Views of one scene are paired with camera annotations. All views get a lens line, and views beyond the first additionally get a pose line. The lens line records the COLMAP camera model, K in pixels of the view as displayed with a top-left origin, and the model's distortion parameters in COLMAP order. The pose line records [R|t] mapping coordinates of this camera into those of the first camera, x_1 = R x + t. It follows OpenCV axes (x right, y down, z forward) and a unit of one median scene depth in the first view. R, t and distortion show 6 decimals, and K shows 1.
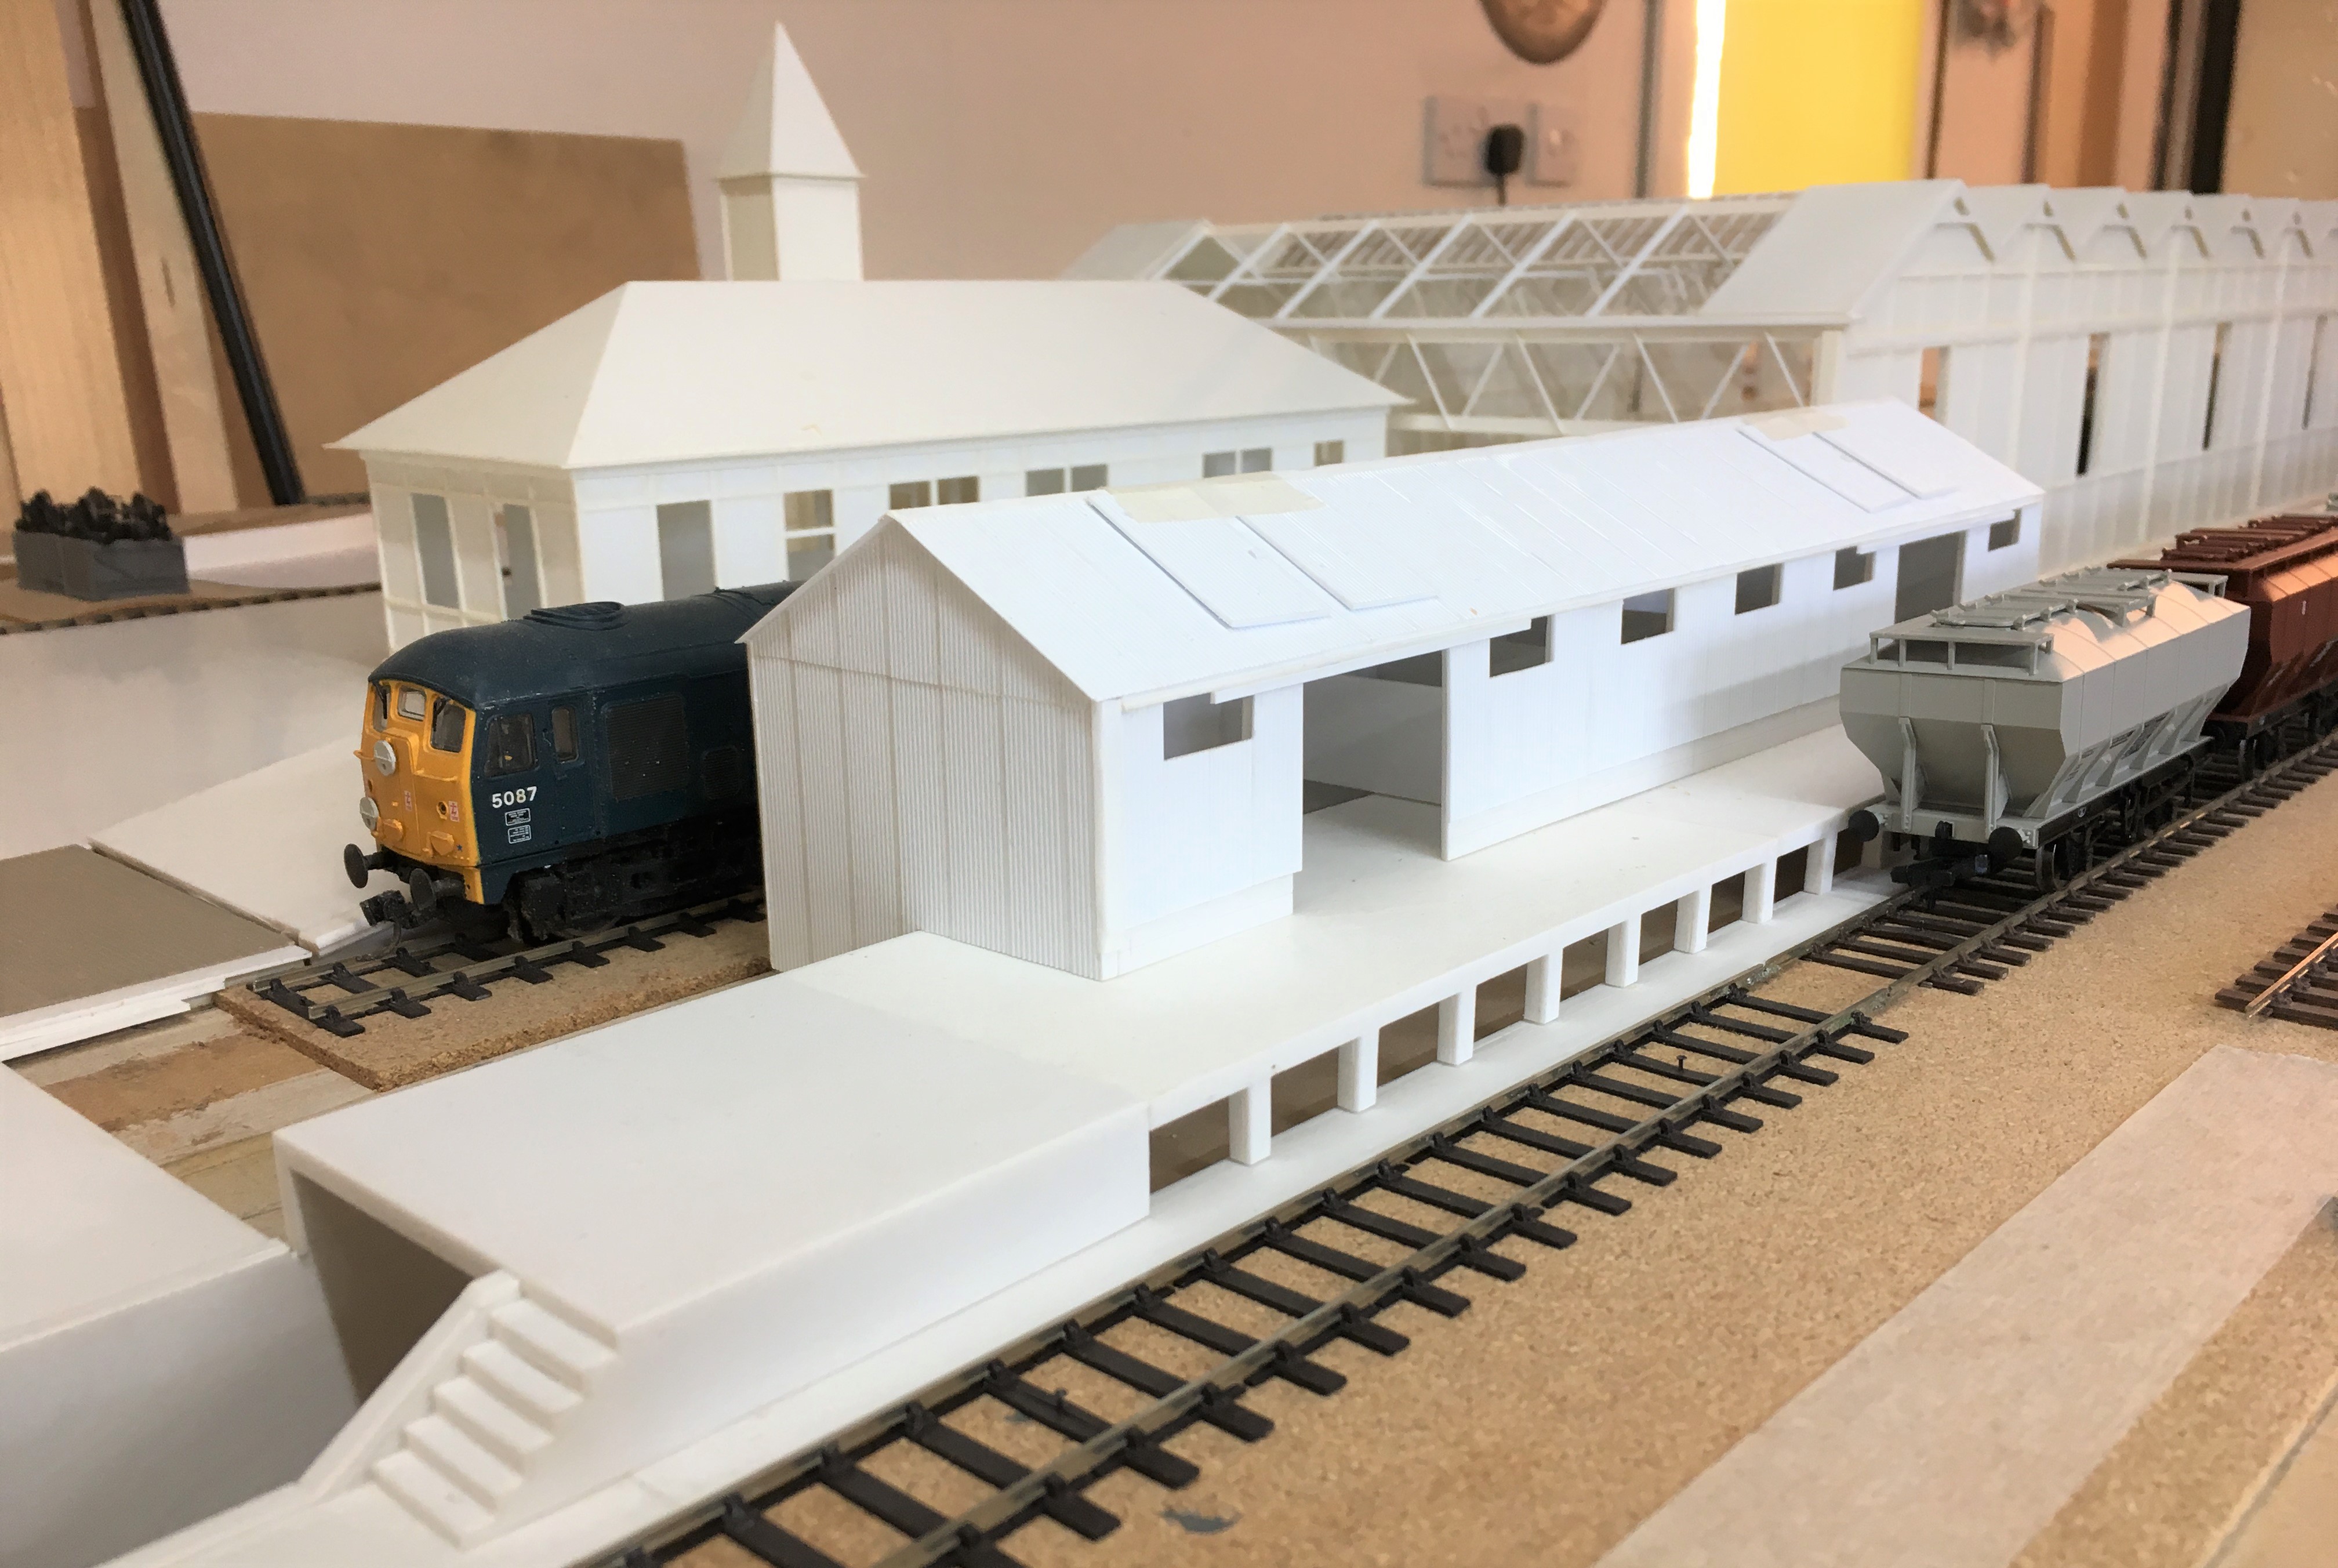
lens RADIAL K [[1918.4, 0, 1159.1], [0, 1918.4, 817.7], [0, 0, 1]] dist [0.062338, -0.084130]
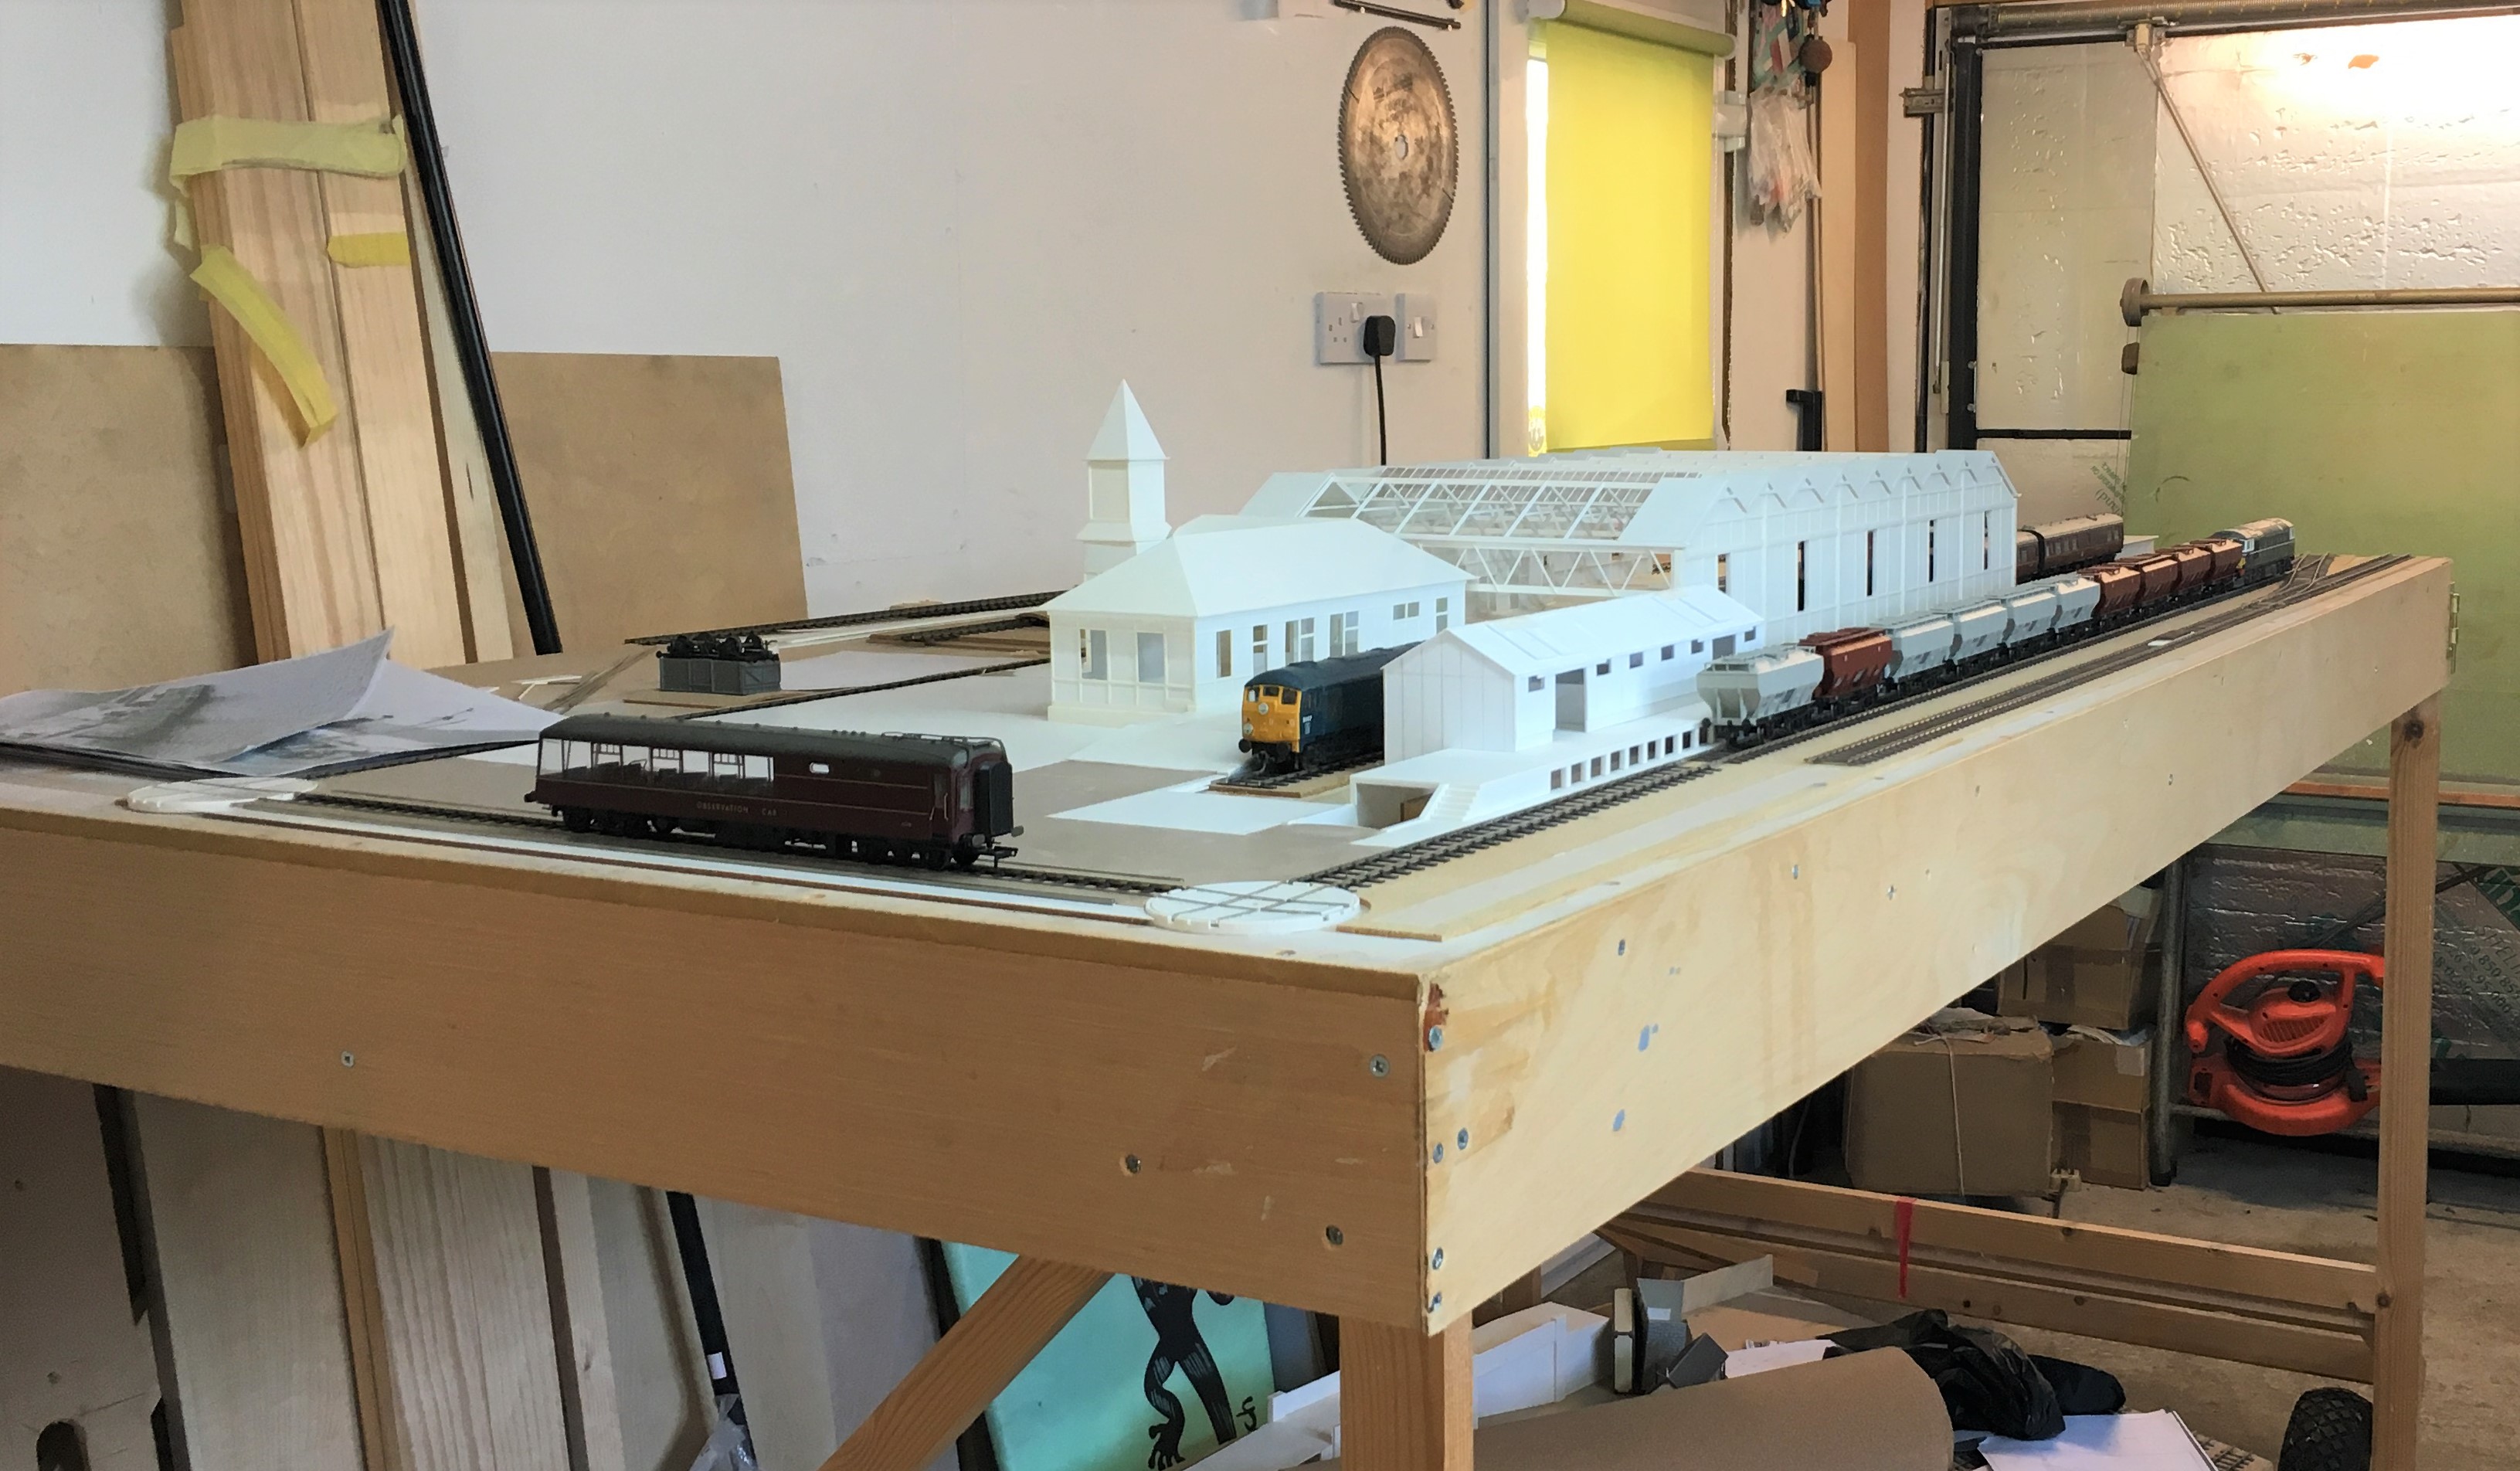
lens RADIAL K [[2795.4, 0, 1260.0], [0, 2795.4, 735.5], [0, 0, 1]] dist [-0.005951, -0.000611]
pose [[0.980981, -0.020346, 0.193037, -1.185474], [0.045055, 0.991198, -0.124489, 0.536190], [-0.188805, 0.130818, 0.973262, -3.177059]]
